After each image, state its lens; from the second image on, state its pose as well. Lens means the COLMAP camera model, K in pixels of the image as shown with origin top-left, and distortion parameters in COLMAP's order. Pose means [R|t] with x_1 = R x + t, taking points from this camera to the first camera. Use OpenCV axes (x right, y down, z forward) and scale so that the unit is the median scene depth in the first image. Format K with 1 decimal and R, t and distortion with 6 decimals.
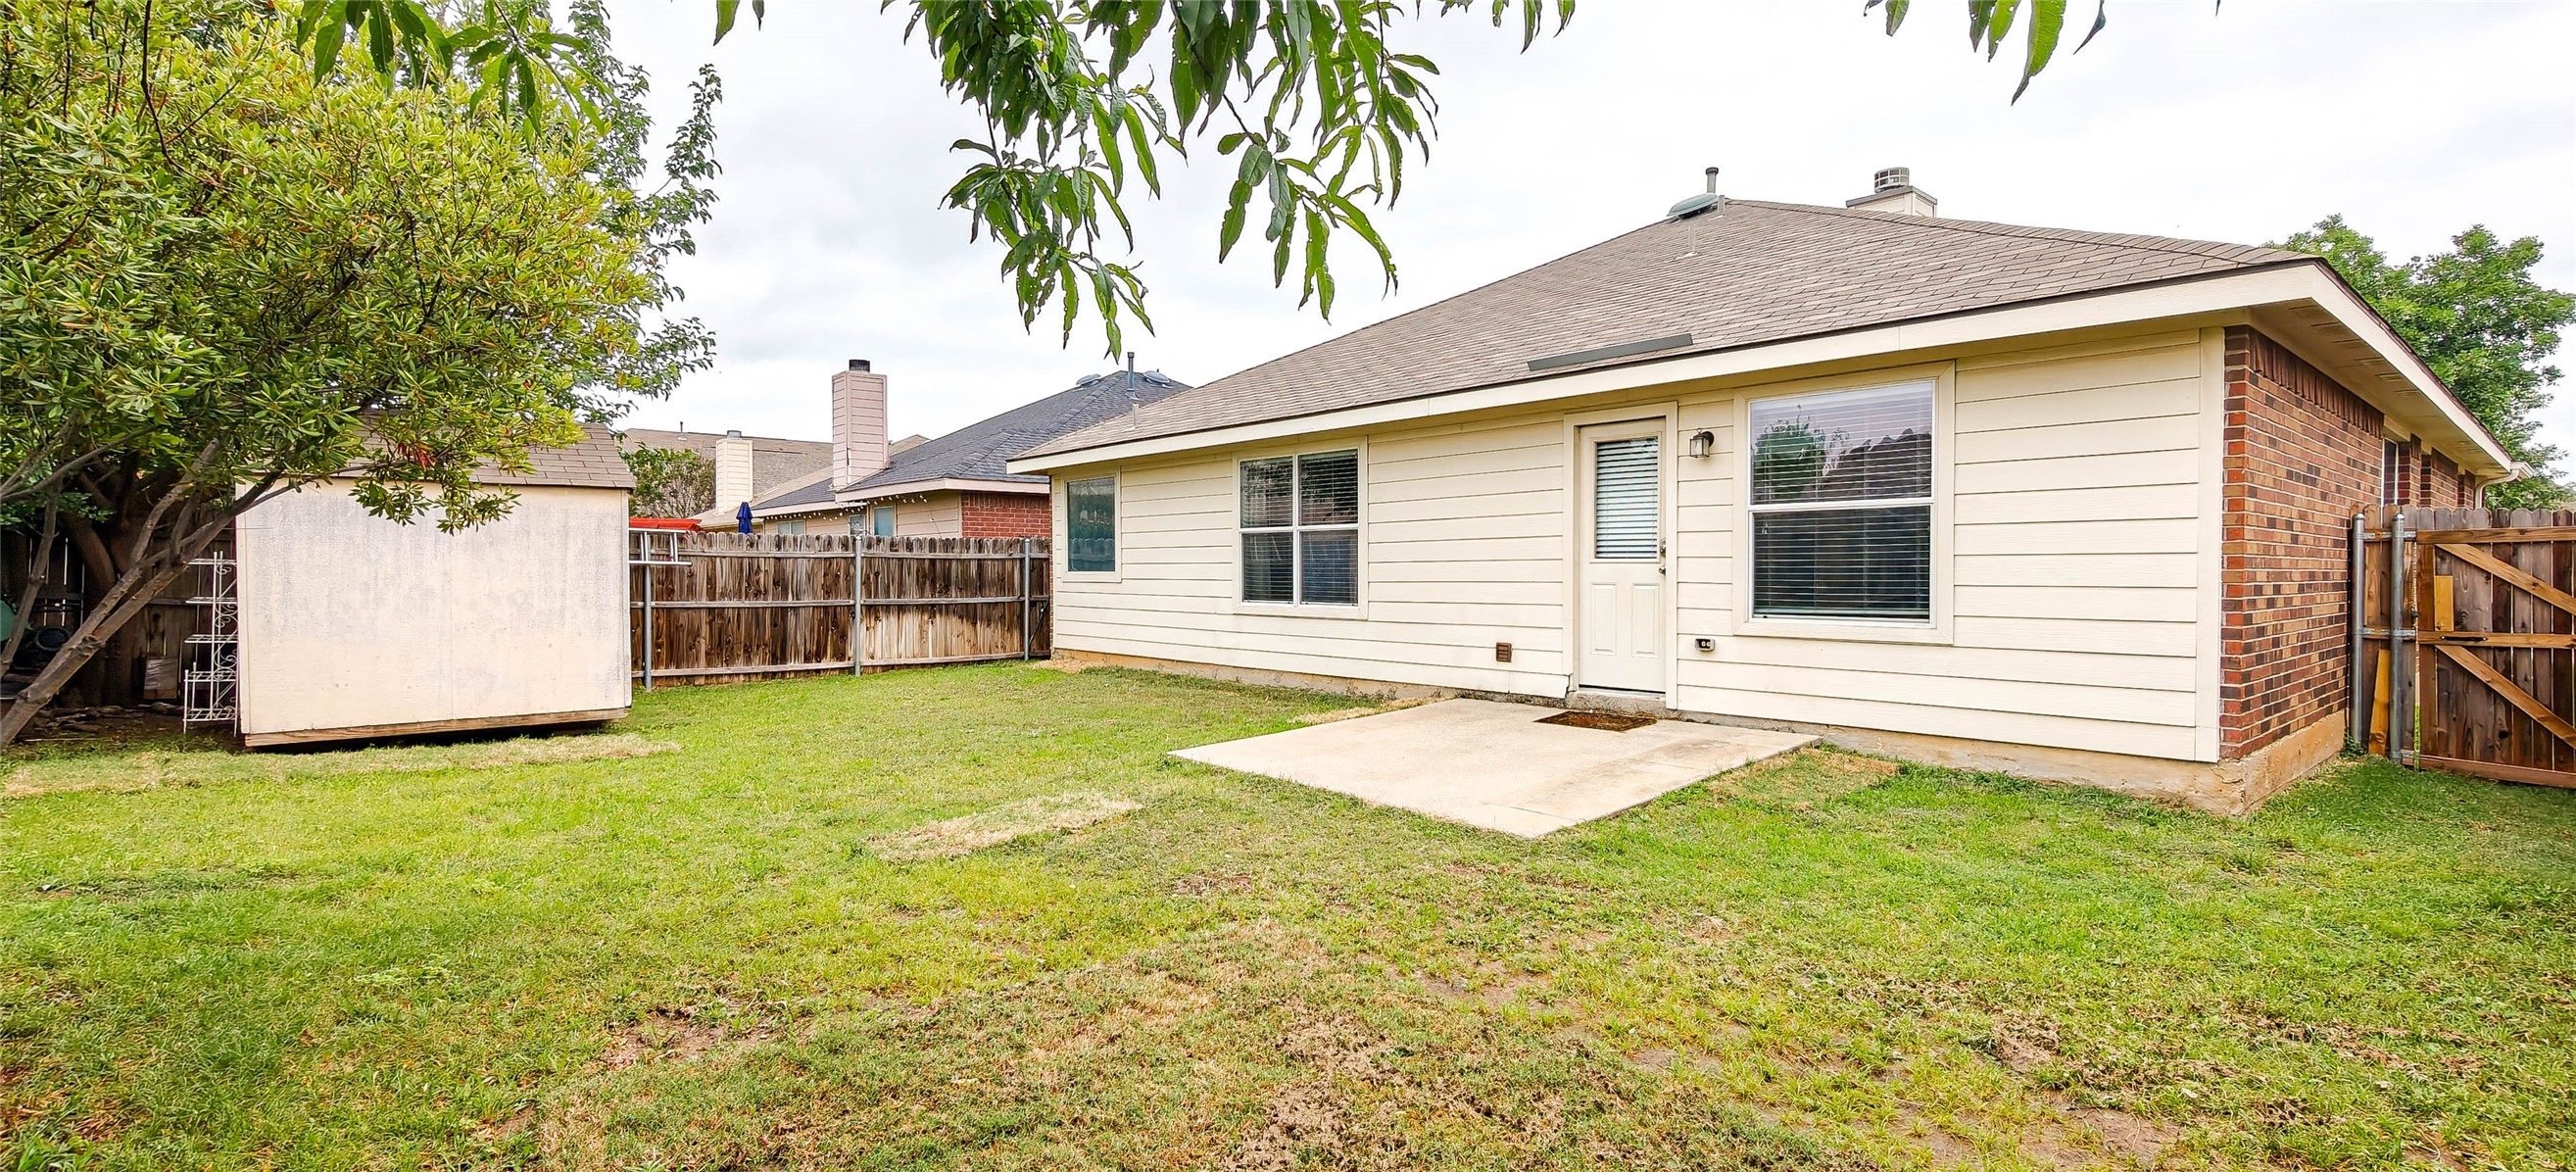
lens RADIAL K [[1160.0, 0, 1288.4], [0, 1160.0, 581.9], [0, 0, 1]] dist [-0.001042, -0.001027]
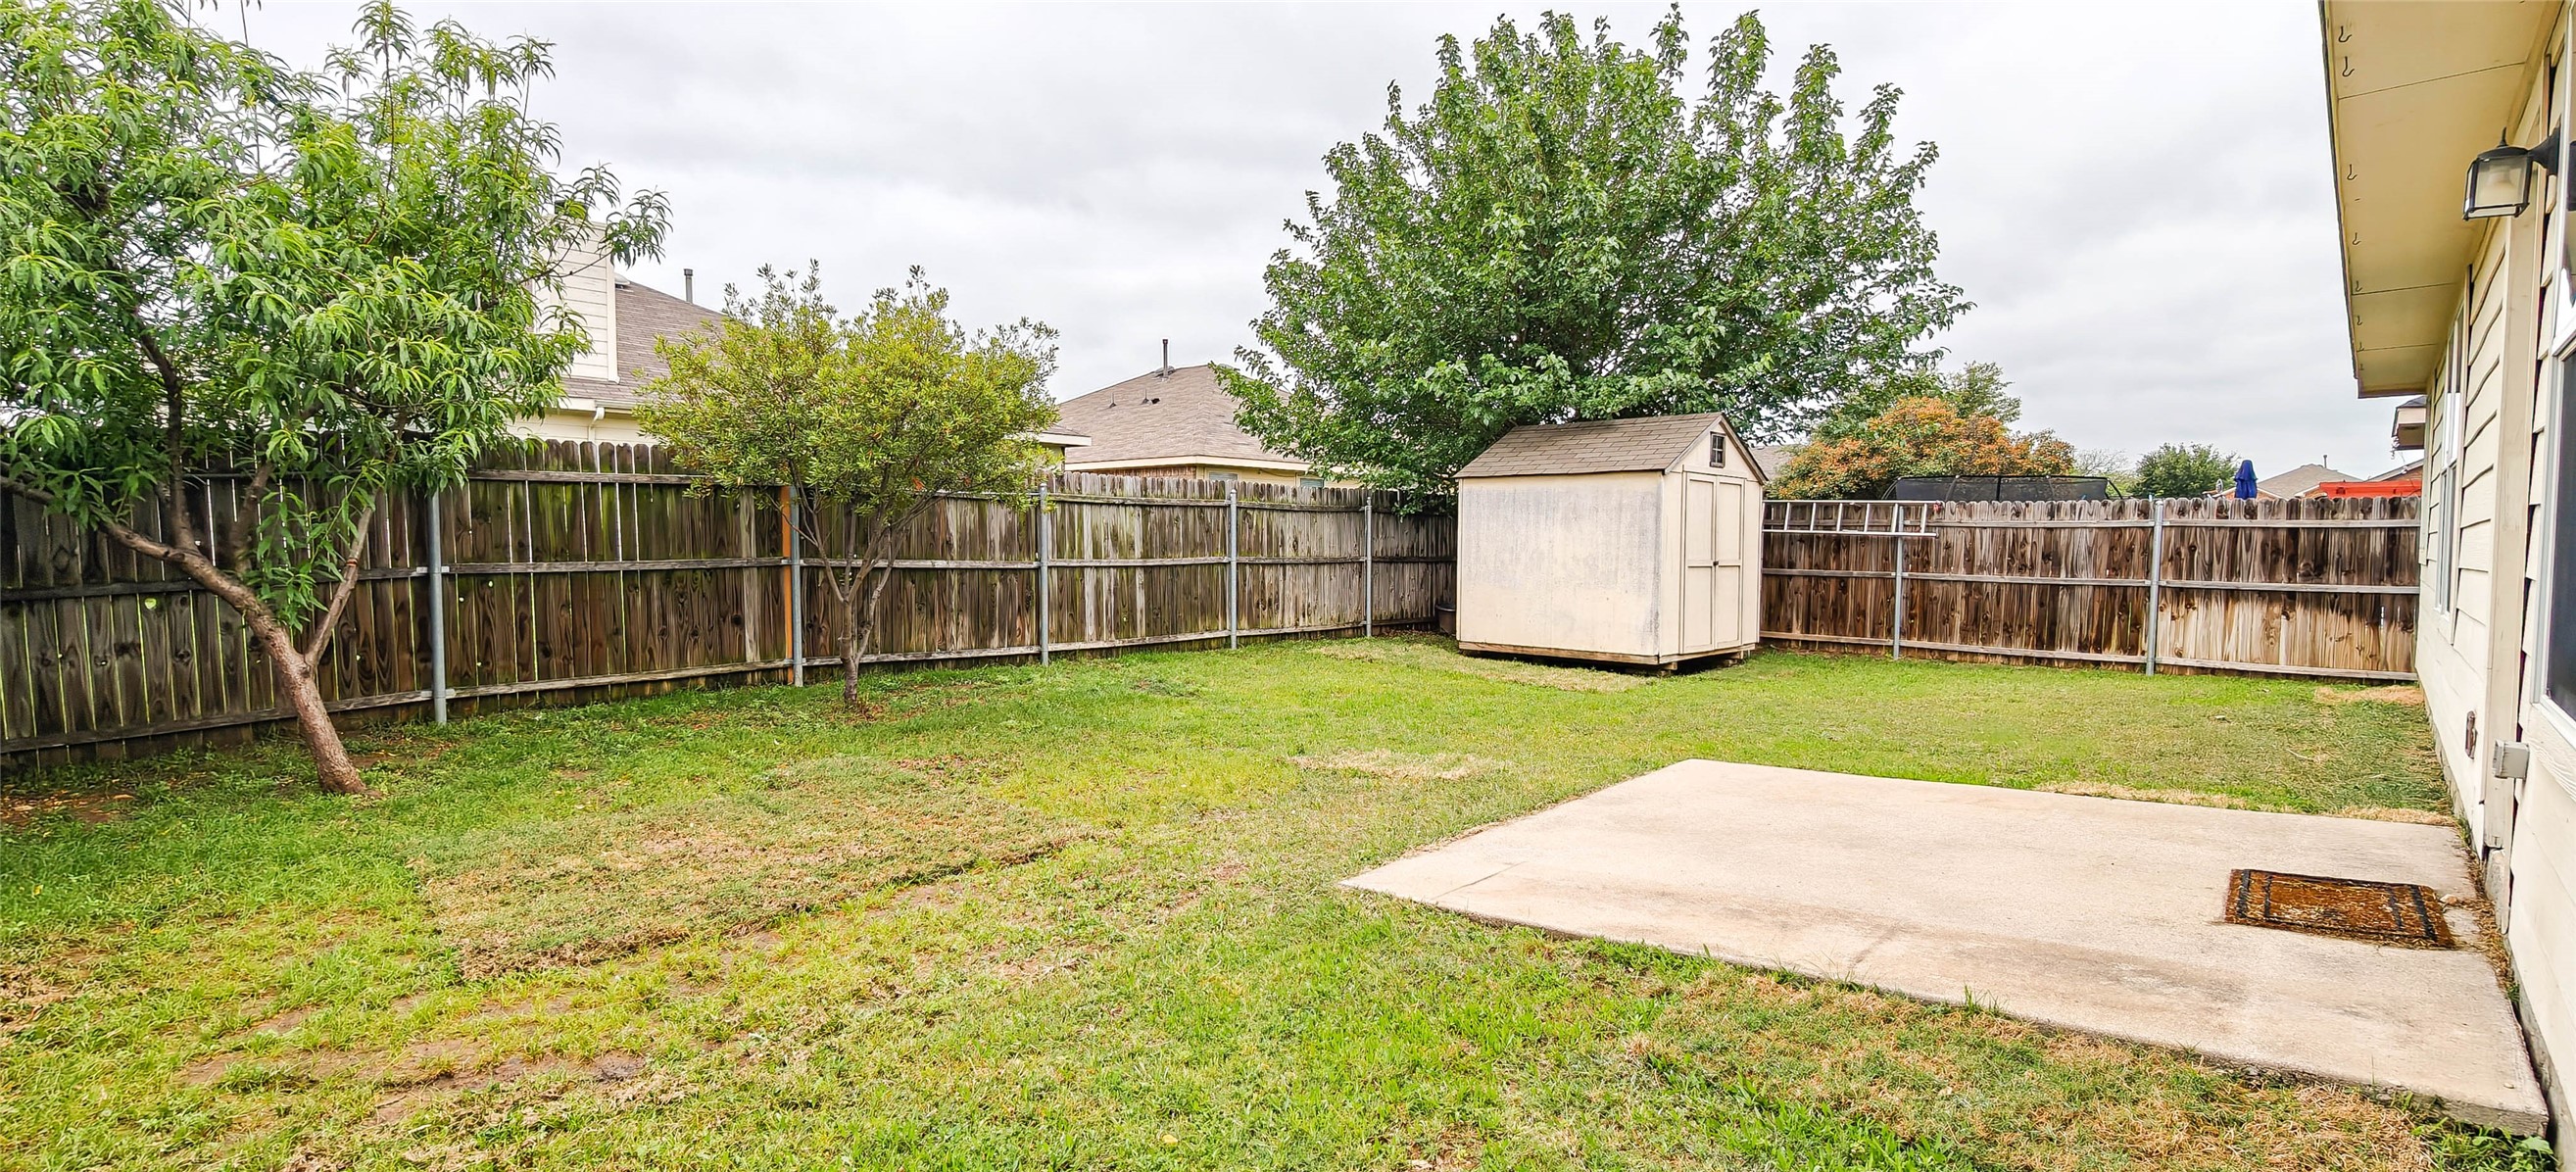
lens RADIAL K [[1160.0, 0, 1290.5], [0, 1160.0, 602.9], [0, 0, 1]] dist [-0.001042, -0.001027]
pose [[0.097616, 0.059209, -0.993461, 0.375327], [-0.017072, 0.998181, 0.057813, -0.005143], [0.995078, 0.011317, 0.098449, 0.344757]]
